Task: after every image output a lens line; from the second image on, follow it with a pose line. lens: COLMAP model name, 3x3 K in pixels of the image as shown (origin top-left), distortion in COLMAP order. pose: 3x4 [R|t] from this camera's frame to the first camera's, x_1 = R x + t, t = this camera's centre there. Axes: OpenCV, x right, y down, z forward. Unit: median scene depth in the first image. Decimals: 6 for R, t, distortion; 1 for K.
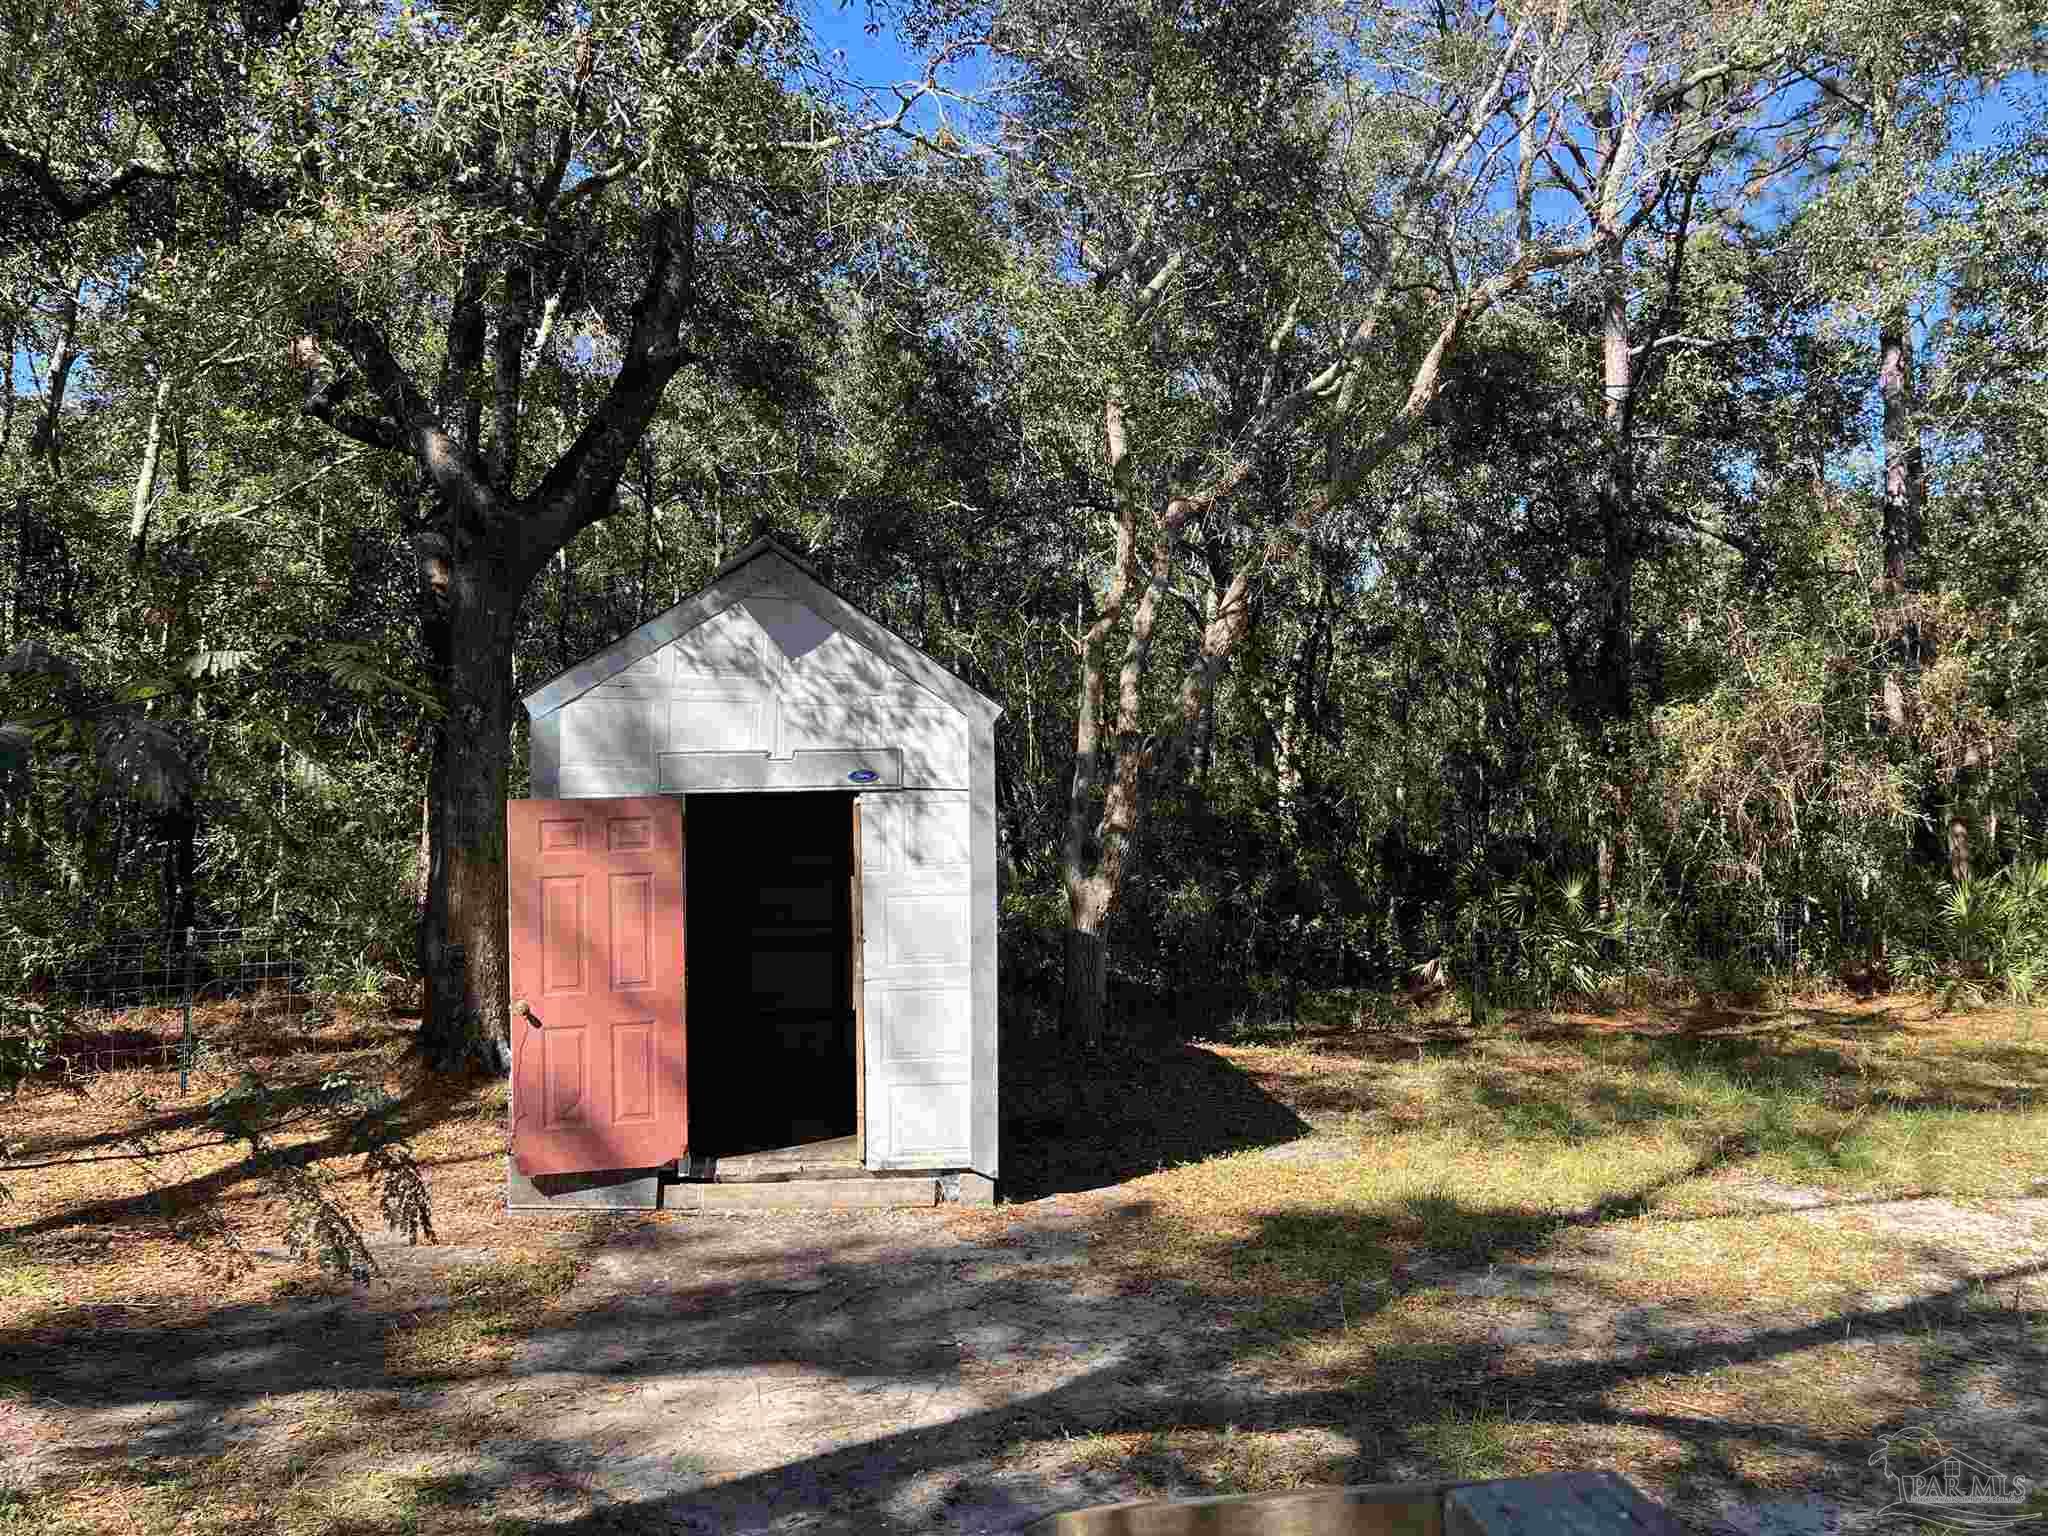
lens RADIAL K [[1531.8, 0, 1014.8], [0, 1531.8, 776.6], [0, 0, 1]] dist [0.018268, -0.024805]
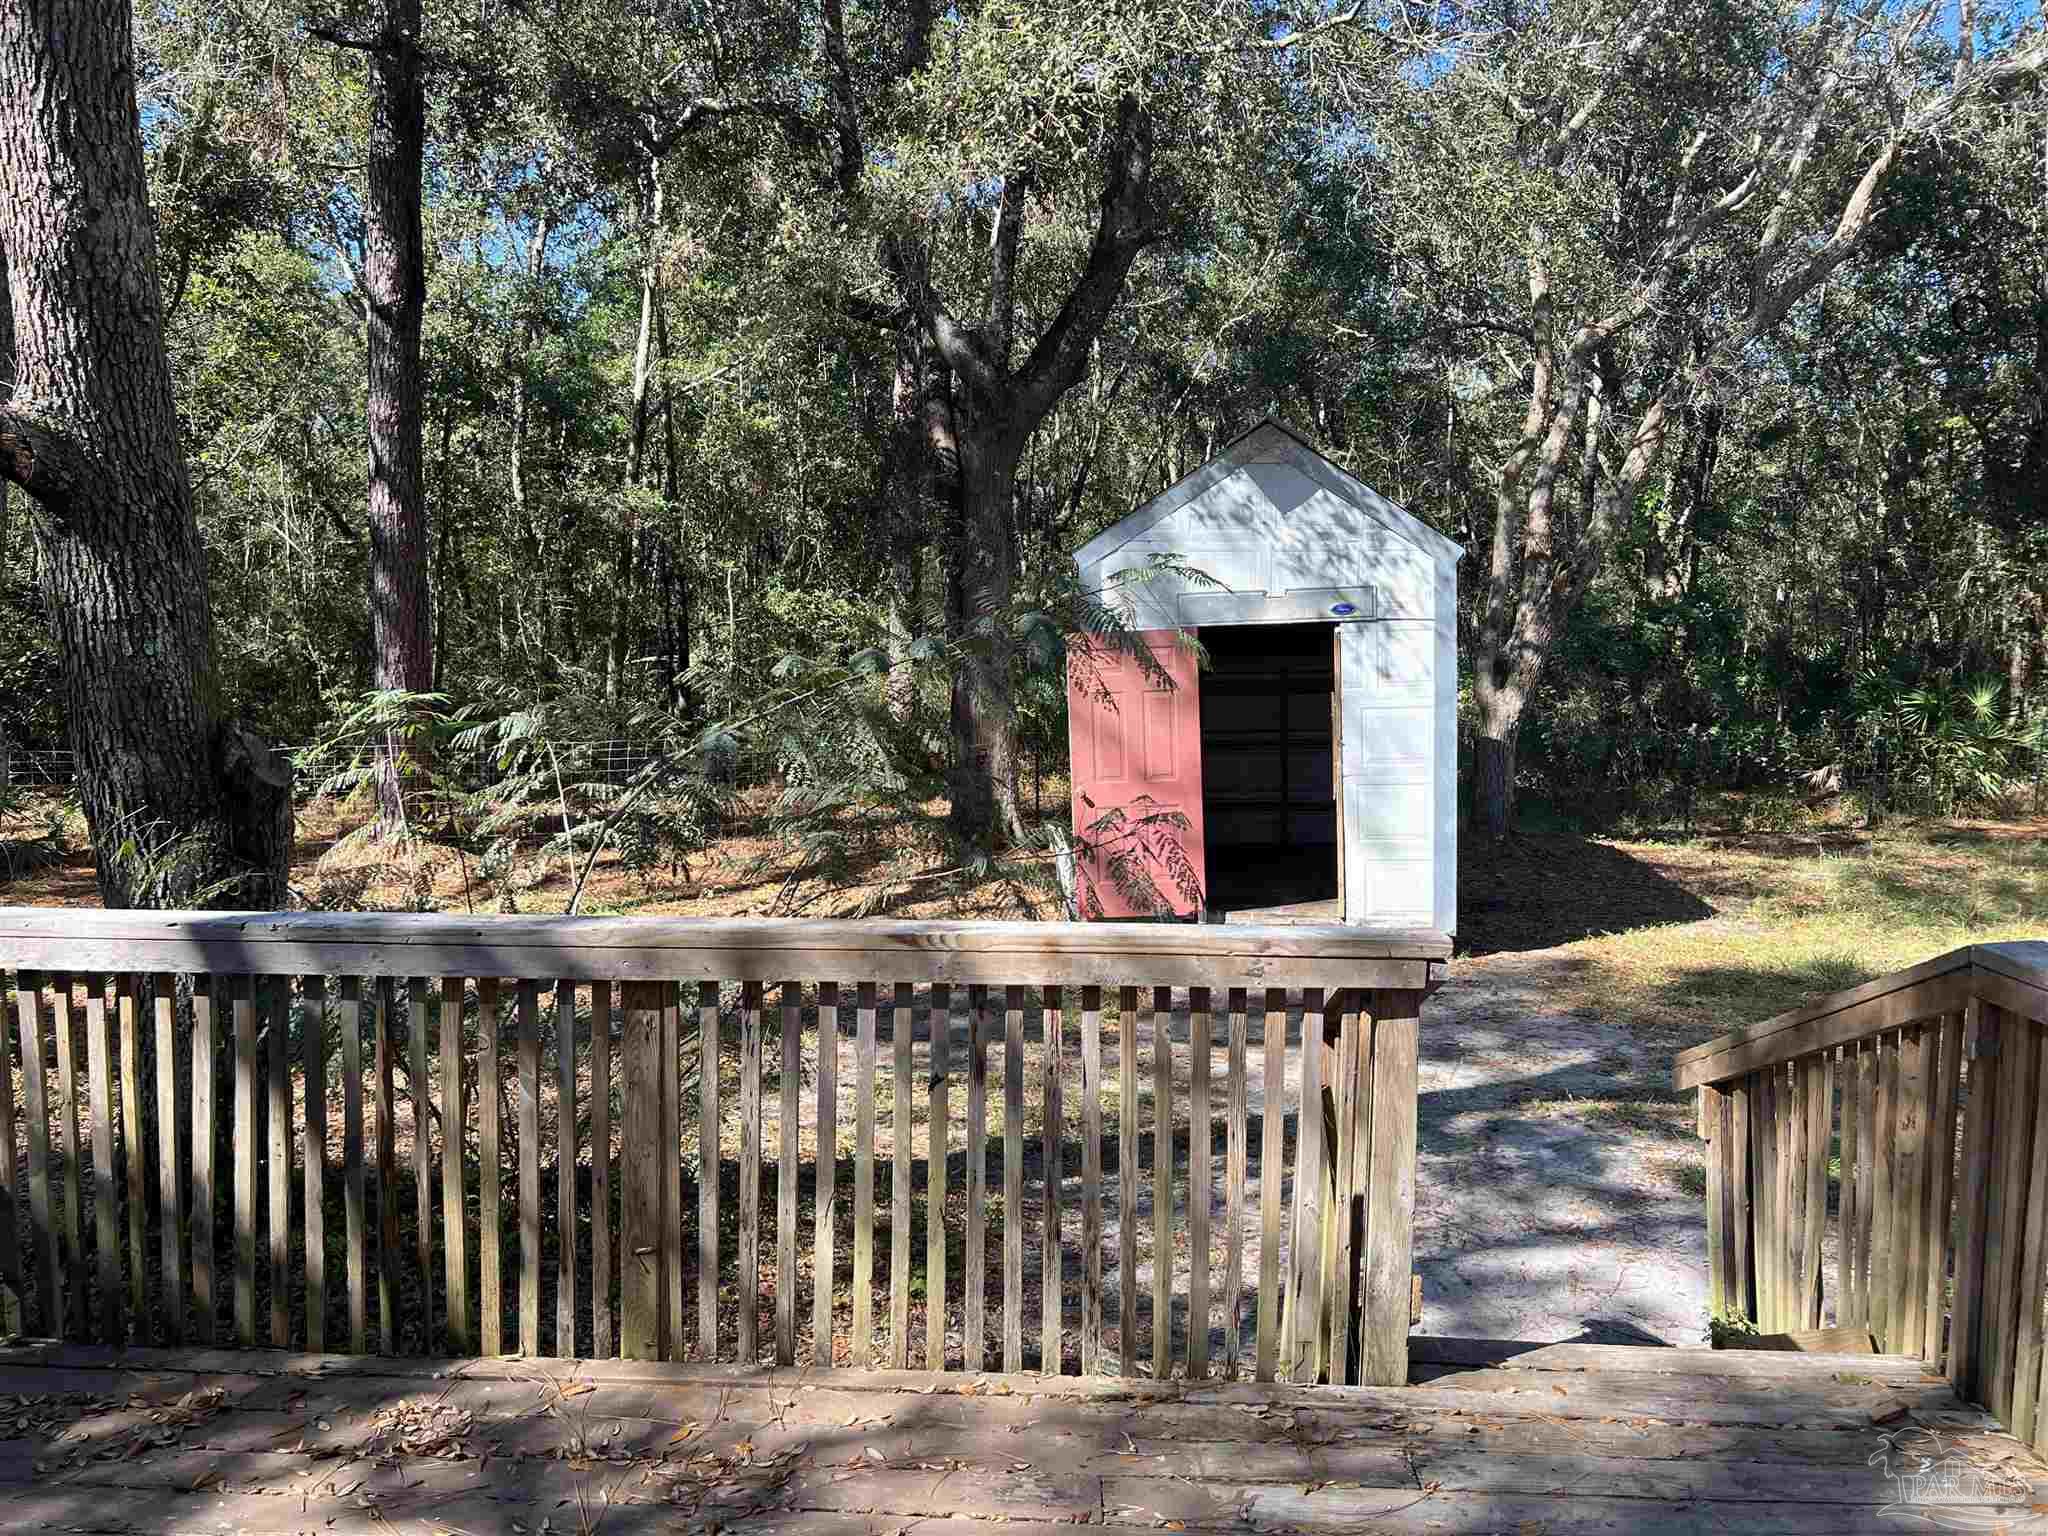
lens RADIAL K [[1531.8, 0, 1011.4], [0, 1531.8, 767.9], [0, 0, 1]] dist [0.018268, -0.024805]
pose [[0.977778, 0.006699, -0.209536, -0.065169], [0.018326, 0.992932, 0.117262, -0.014312], [0.208840, -0.118496, 0.970744, -0.160011]]
